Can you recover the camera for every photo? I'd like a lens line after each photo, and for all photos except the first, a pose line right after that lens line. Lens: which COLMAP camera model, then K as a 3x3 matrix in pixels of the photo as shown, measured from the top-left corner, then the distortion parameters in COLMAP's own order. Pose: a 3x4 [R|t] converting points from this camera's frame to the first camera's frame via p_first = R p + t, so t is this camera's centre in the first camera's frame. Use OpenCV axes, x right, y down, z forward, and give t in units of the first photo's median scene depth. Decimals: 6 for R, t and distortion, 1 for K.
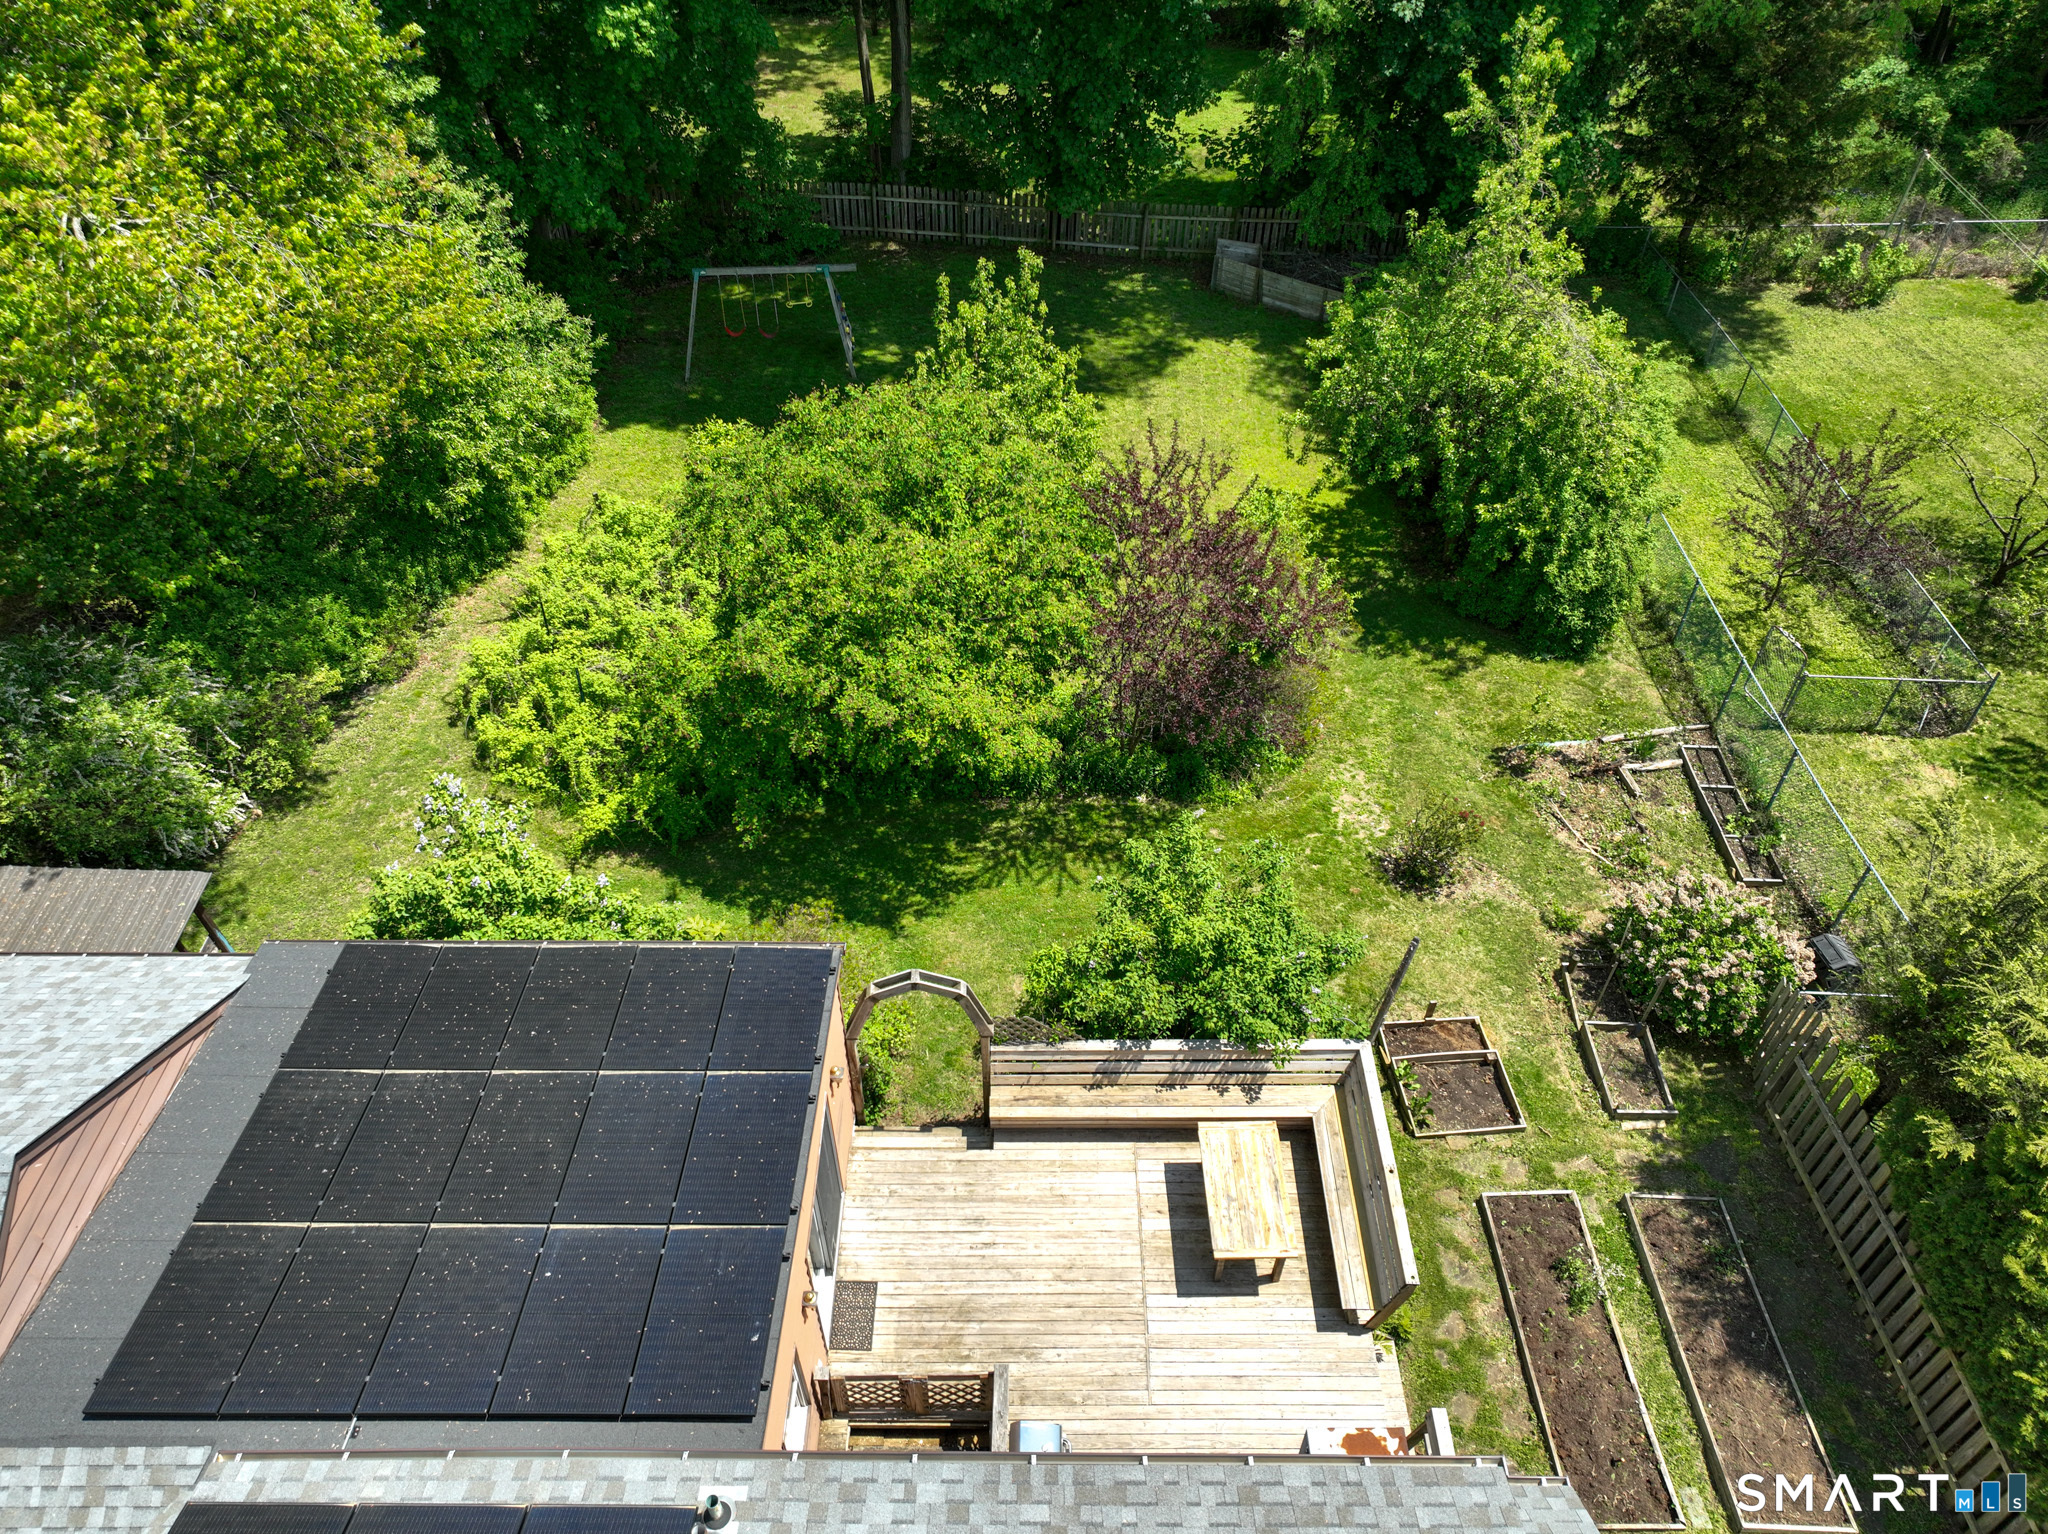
lens RADIAL K [[1431.7, 0, 1016.3], [0, 1431.7, 766.7], [0, 0, 1]] dist [0.002651, 0.002172]
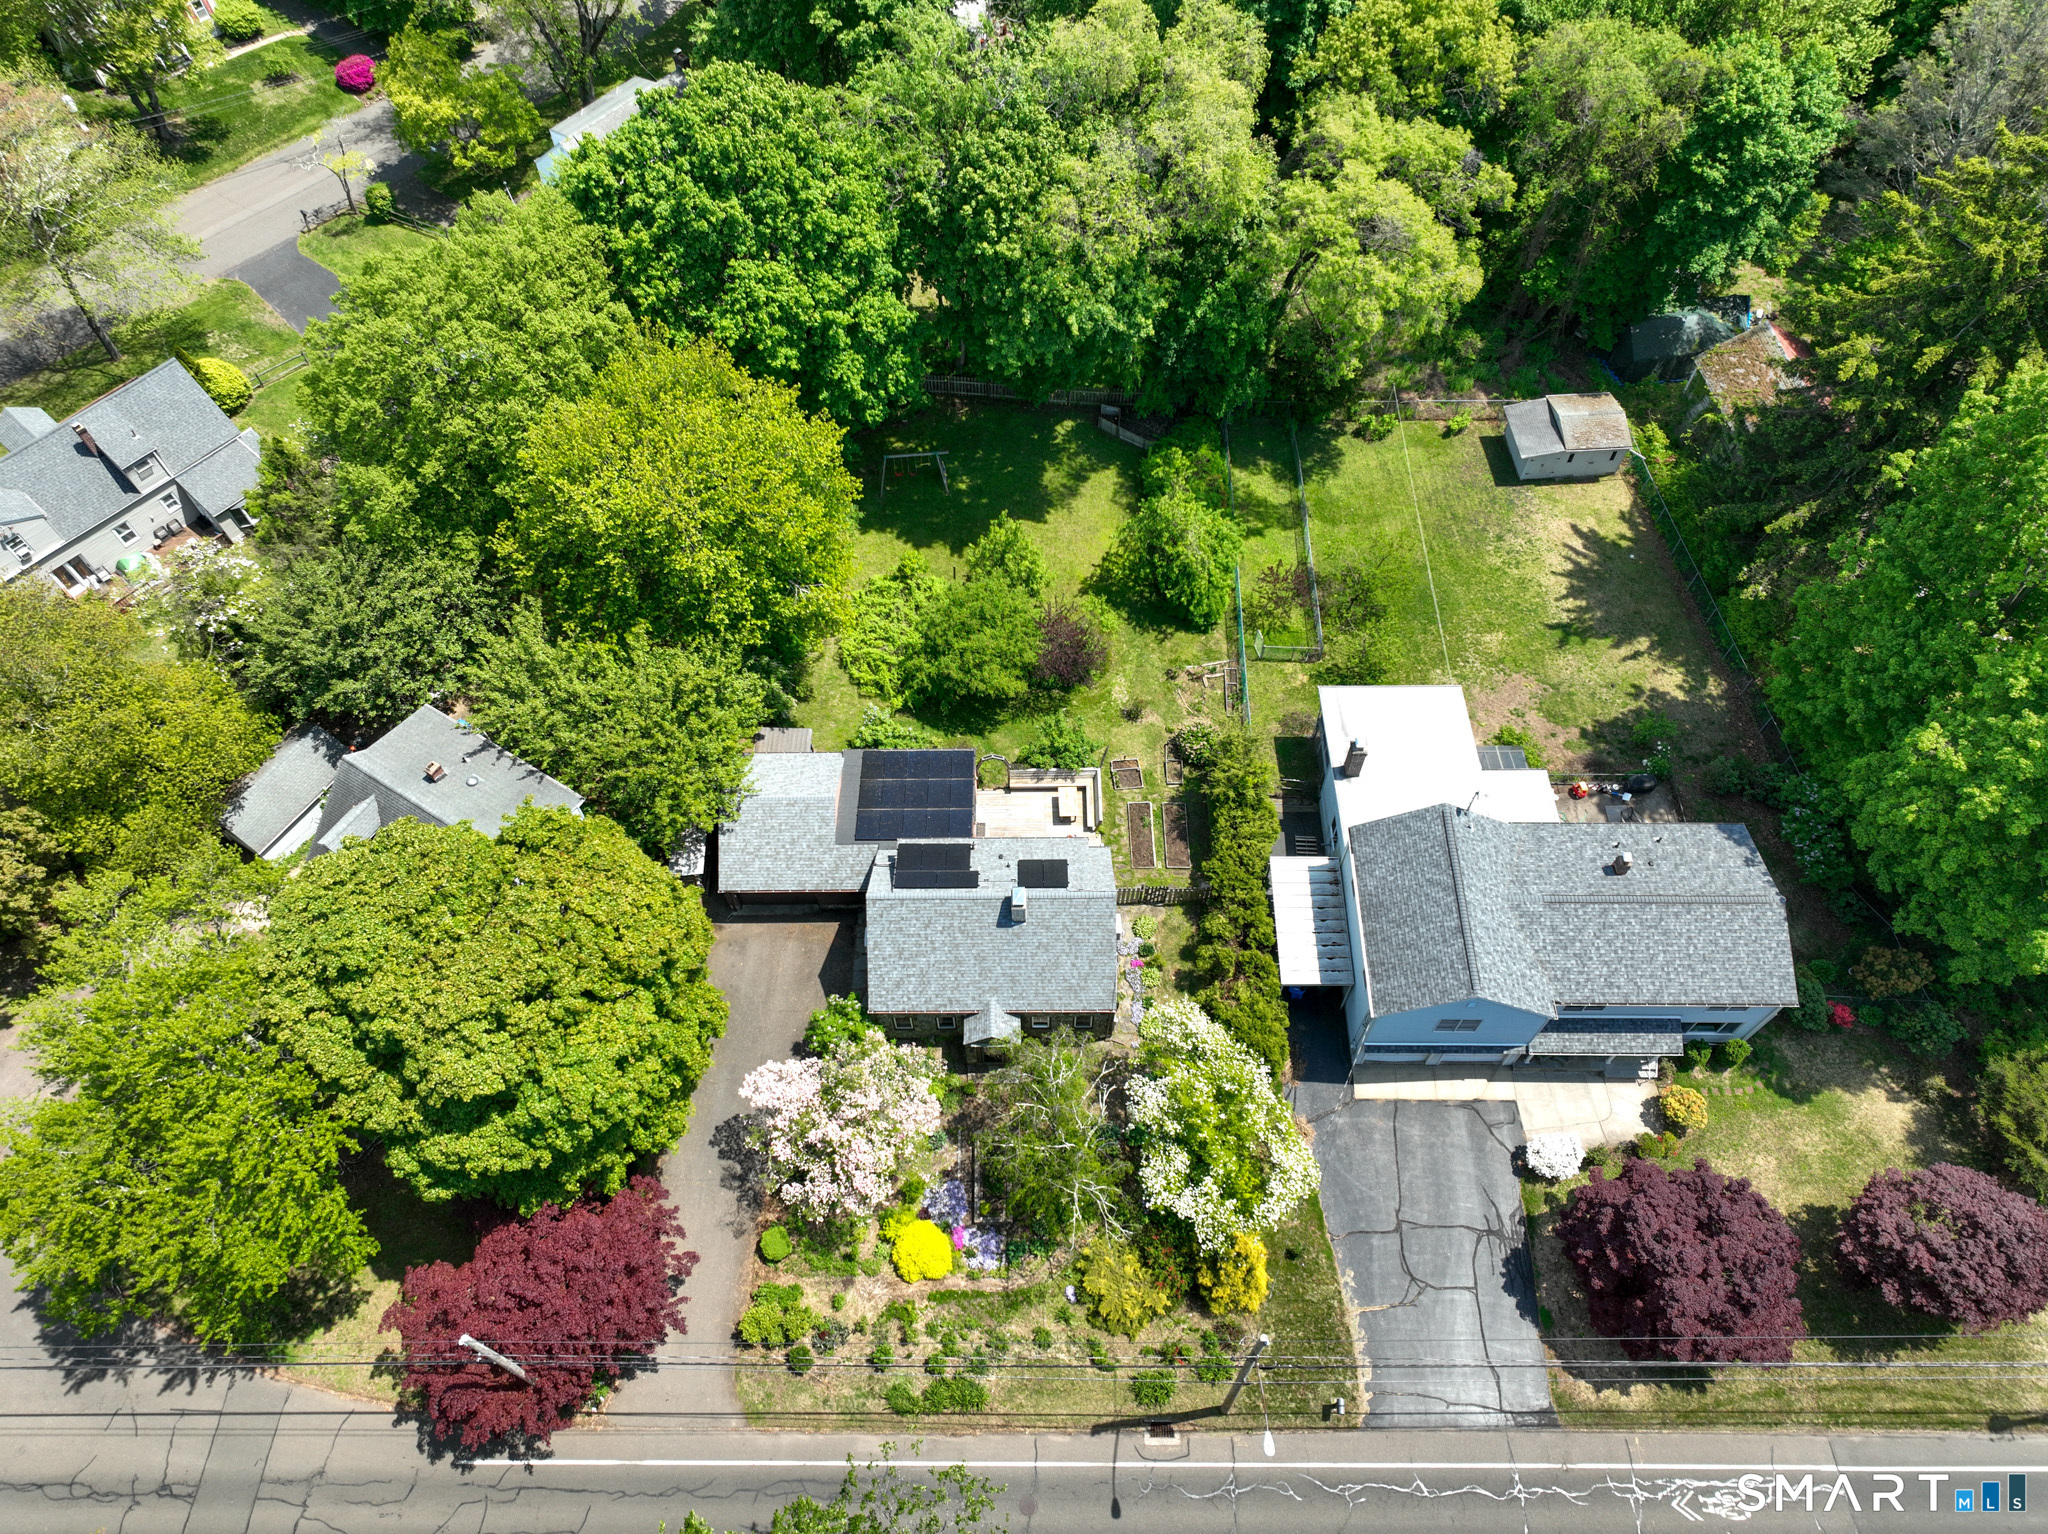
lens RADIAL K [[1434.3, 0, 1024.3], [0, 1434.3, 769.3], [0, 0, 1]] dist [0.001341, 0.019523]
pose [[0.999949, -0.009912, 0.001924, 0.012918], [0.009148, 0.970048, 0.242739, -0.725457], [-0.004273, -0.242710, 0.970090, -2.698650]]
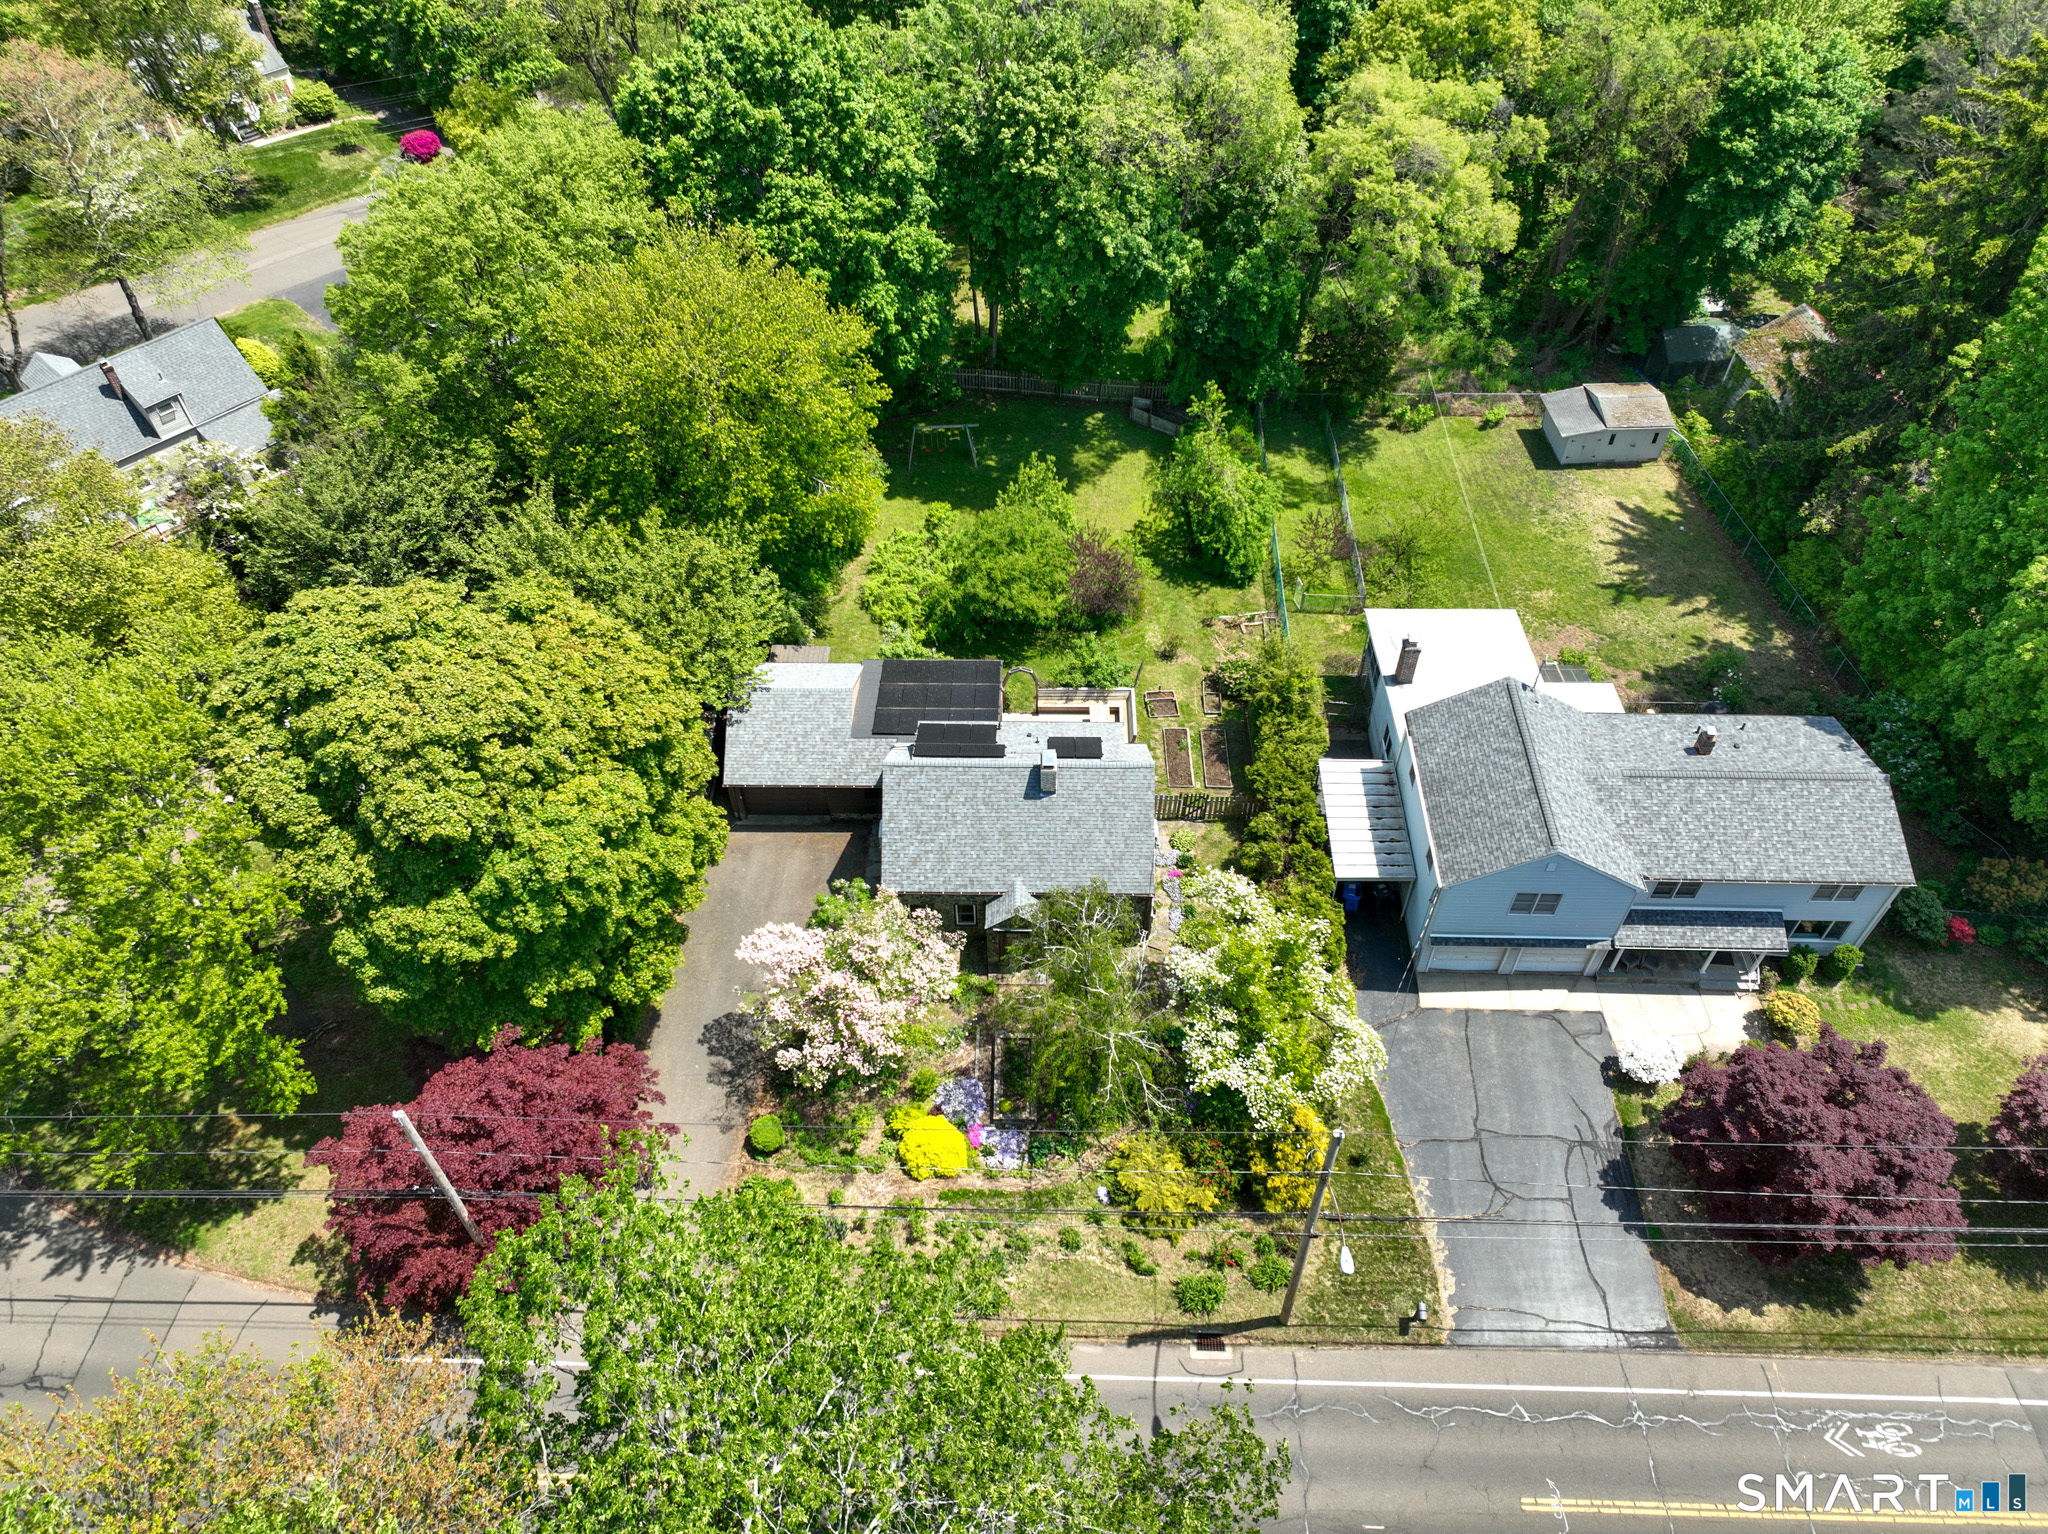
lens RADIAL K [[1434.3, 0, 1024.3], [0, 1434.3, 769.3], [0, 0, 1]] dist [0.001341, 0.019523]
pose [[0.999951, 0.005854, -0.007970, -0.021836], [-0.005279, 0.997507, 0.070364, 0.119292], [0.008362, -0.070319, 0.997490, -2.599584]]
